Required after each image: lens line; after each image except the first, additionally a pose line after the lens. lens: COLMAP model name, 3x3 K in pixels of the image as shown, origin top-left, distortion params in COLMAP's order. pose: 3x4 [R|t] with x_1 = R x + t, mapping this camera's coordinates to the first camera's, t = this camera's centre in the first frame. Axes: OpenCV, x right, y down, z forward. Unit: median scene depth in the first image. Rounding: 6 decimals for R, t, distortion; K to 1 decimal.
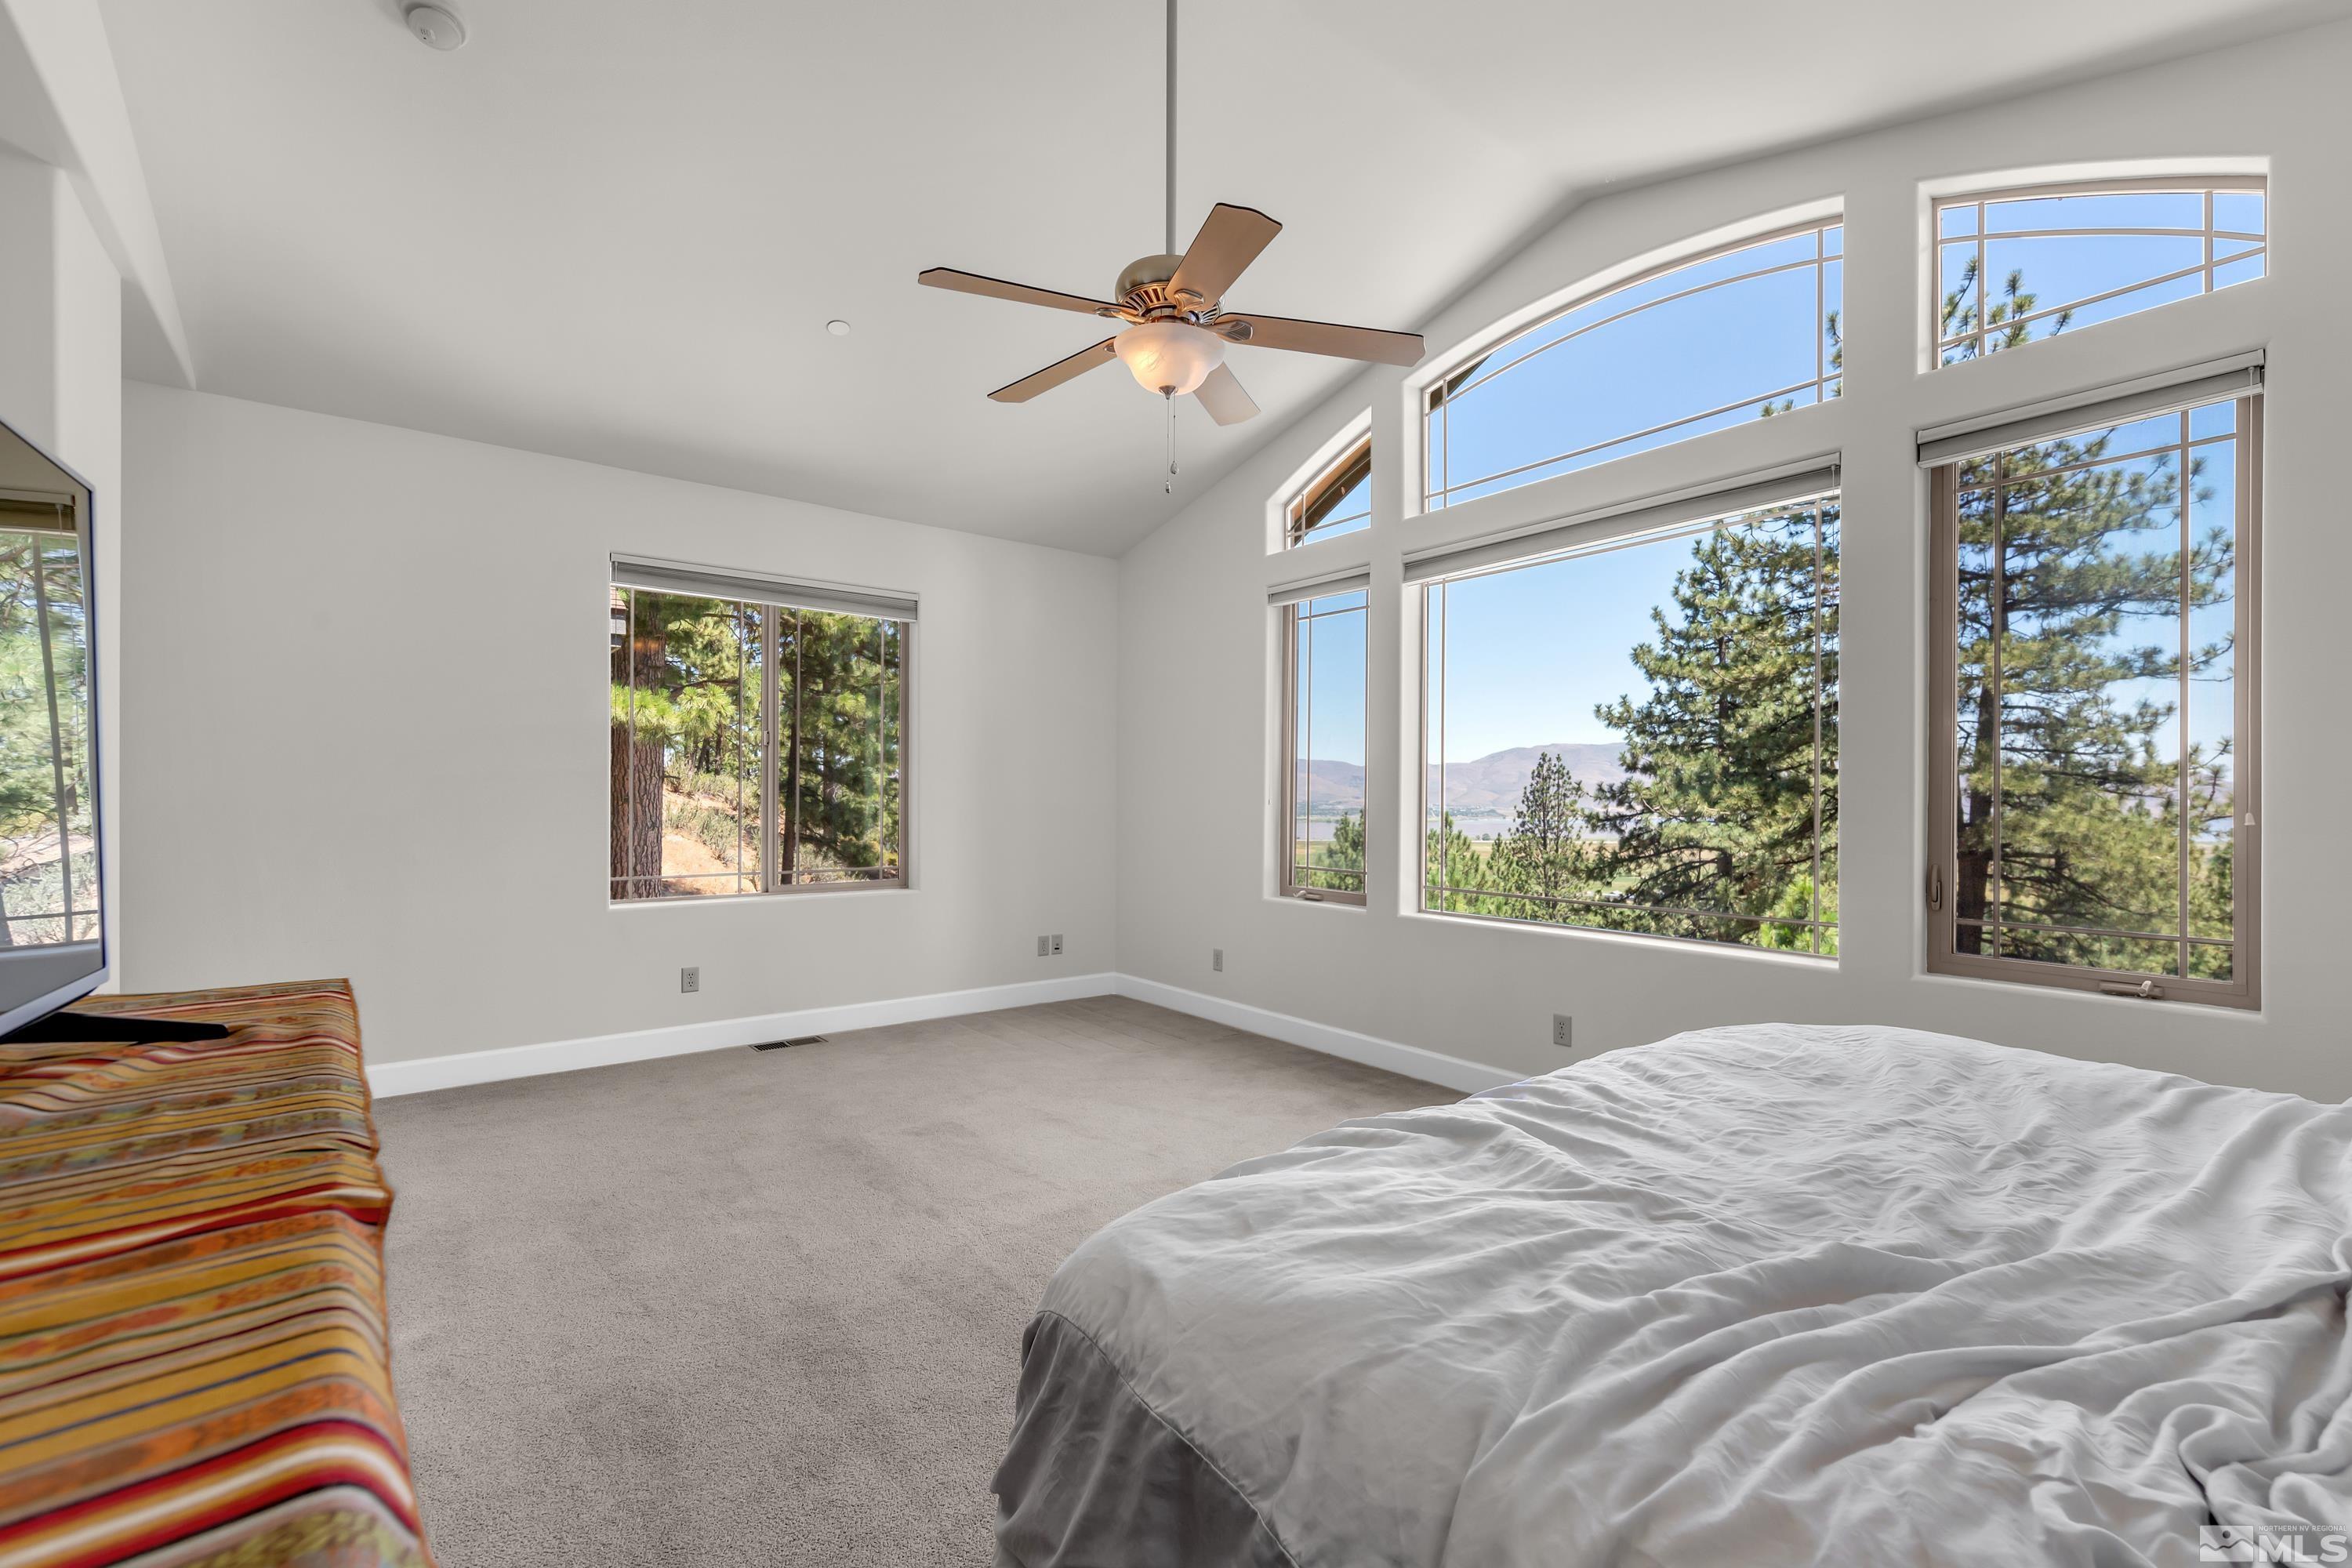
lens RADIAL K [[973.2, 0, 1165.8], [0, 973.2, 790.1], [0, 0, 1]] dist [0.006555, 0.000026]
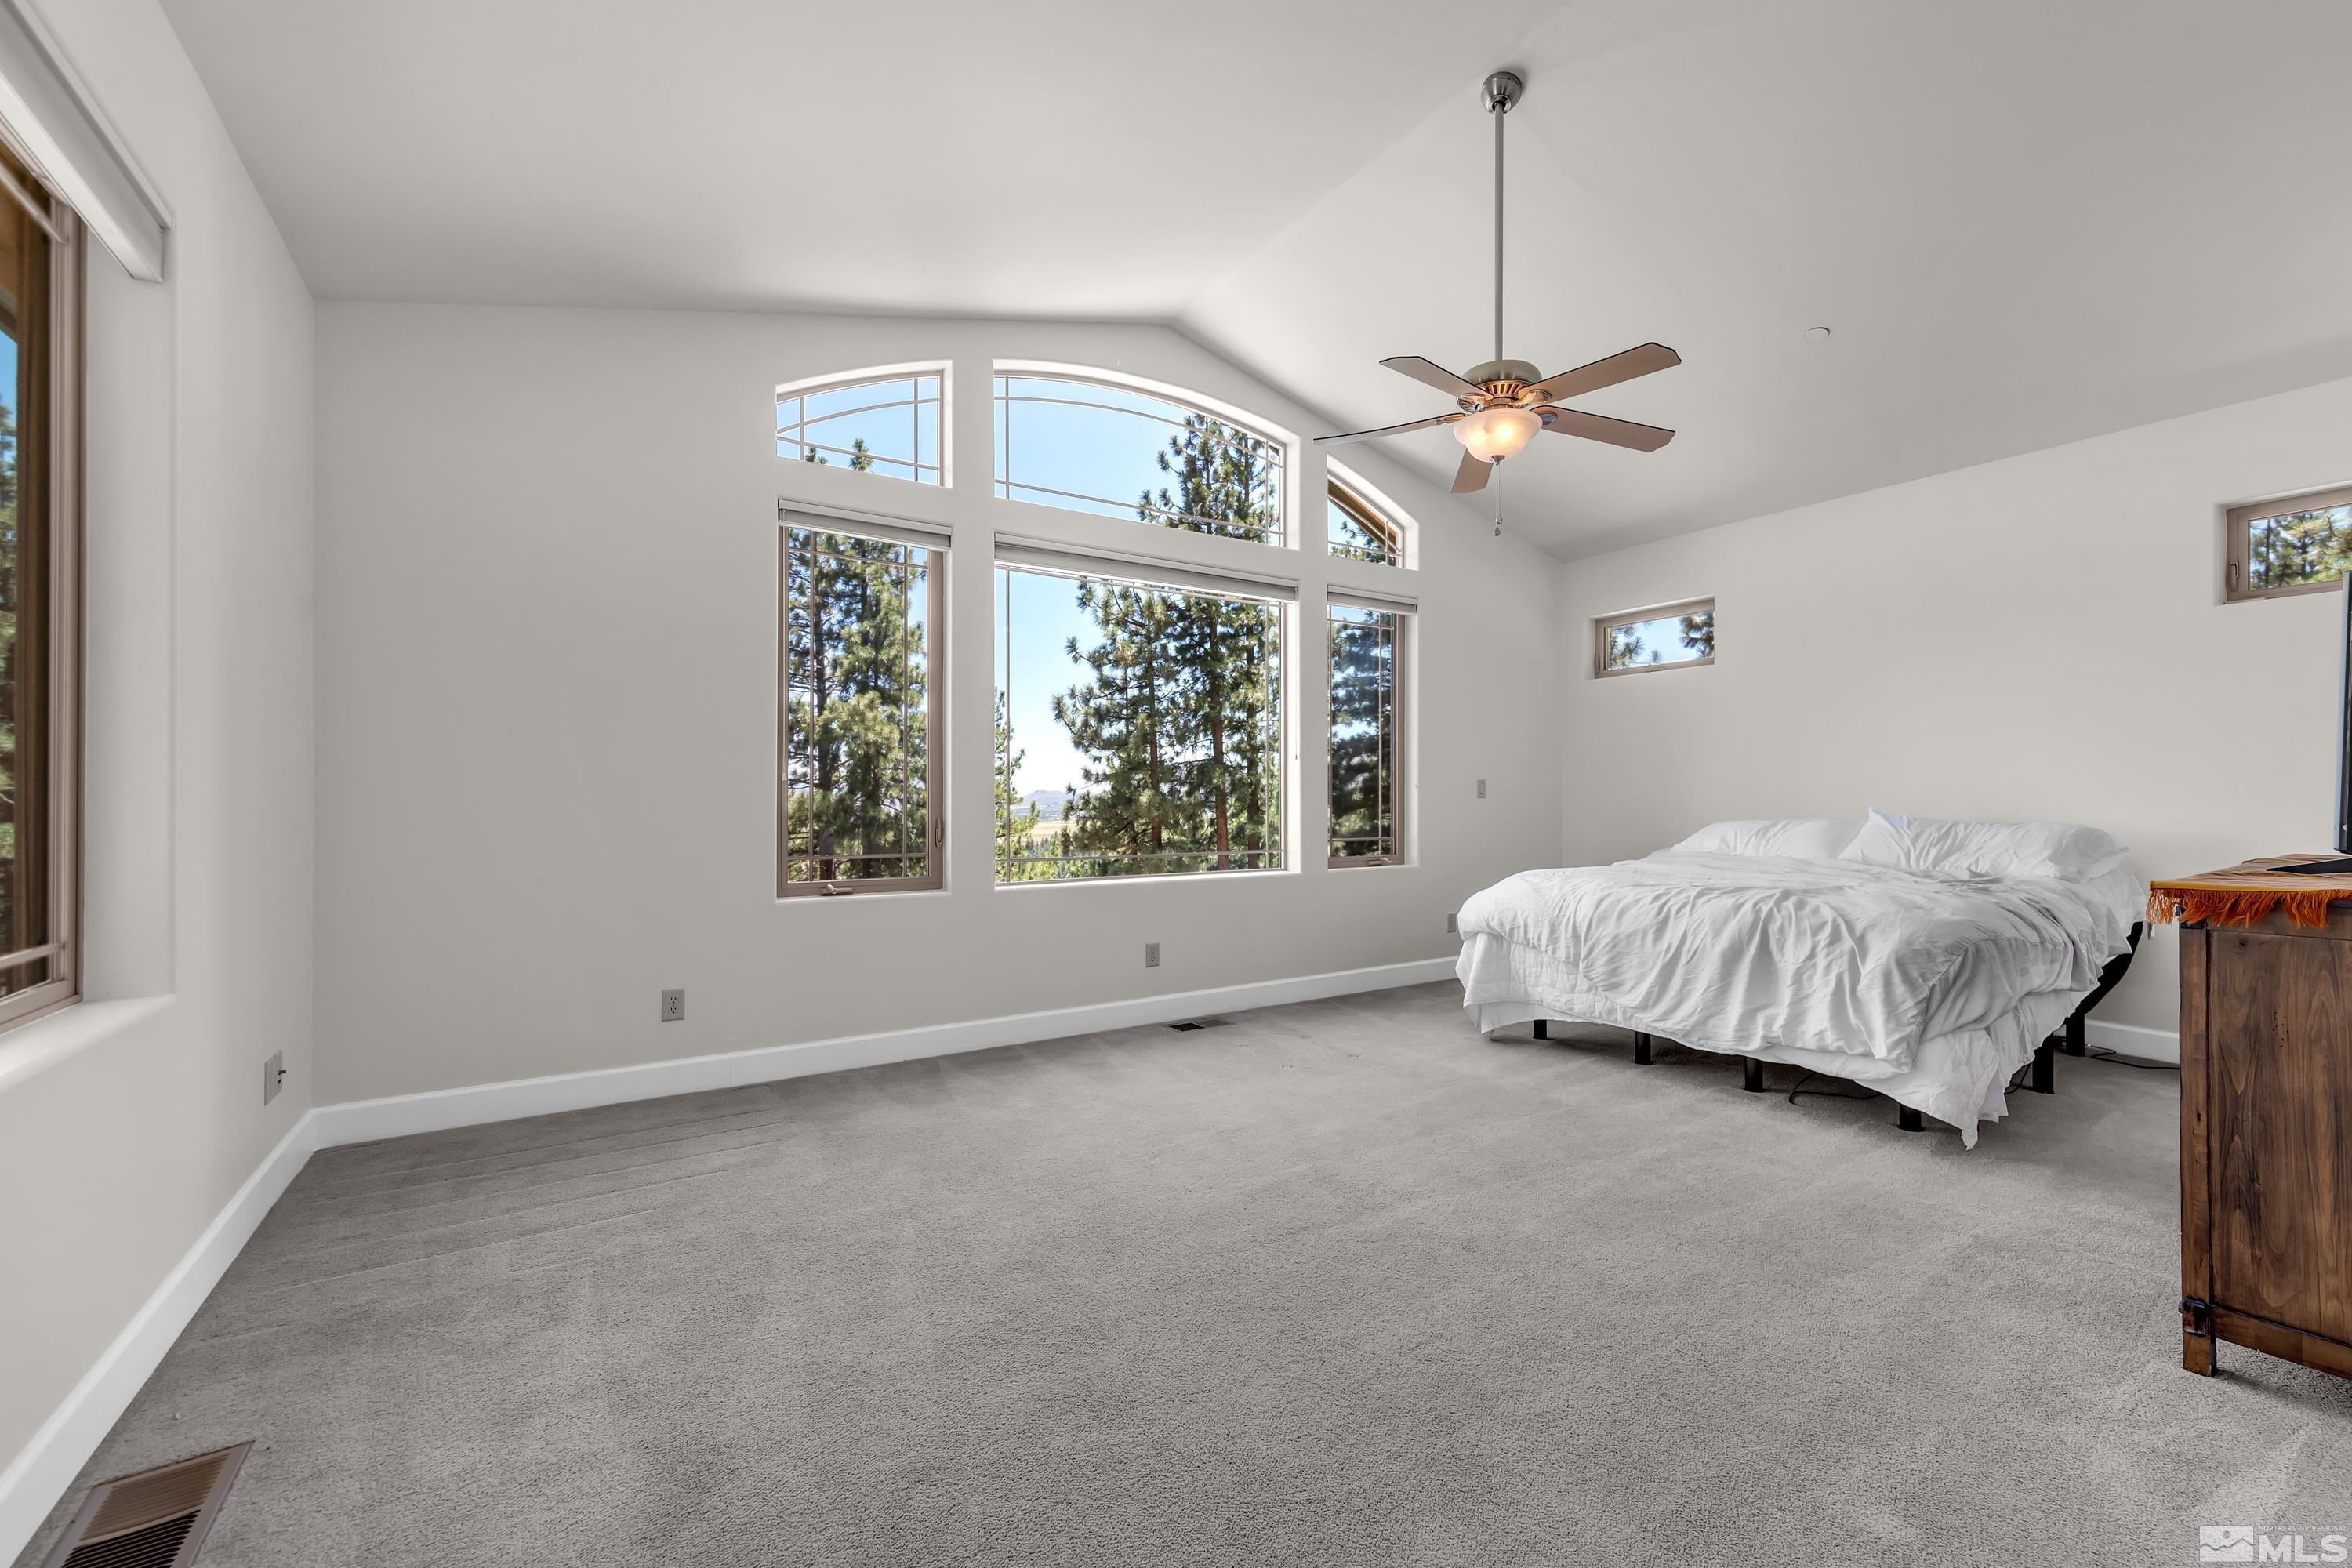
lens RADIAL K [[973.2, 0, 1165.8], [0, 973.2, 790.1], [0, 0, 1]] dist [0.006555, 0.000026]
pose [[0.104854, 0.015867, 0.994361, -0.667772], [0.003753, 0.999859, -0.016350, 0.038610], [-0.994481, 0.005446, 0.104779, 0.651972]]
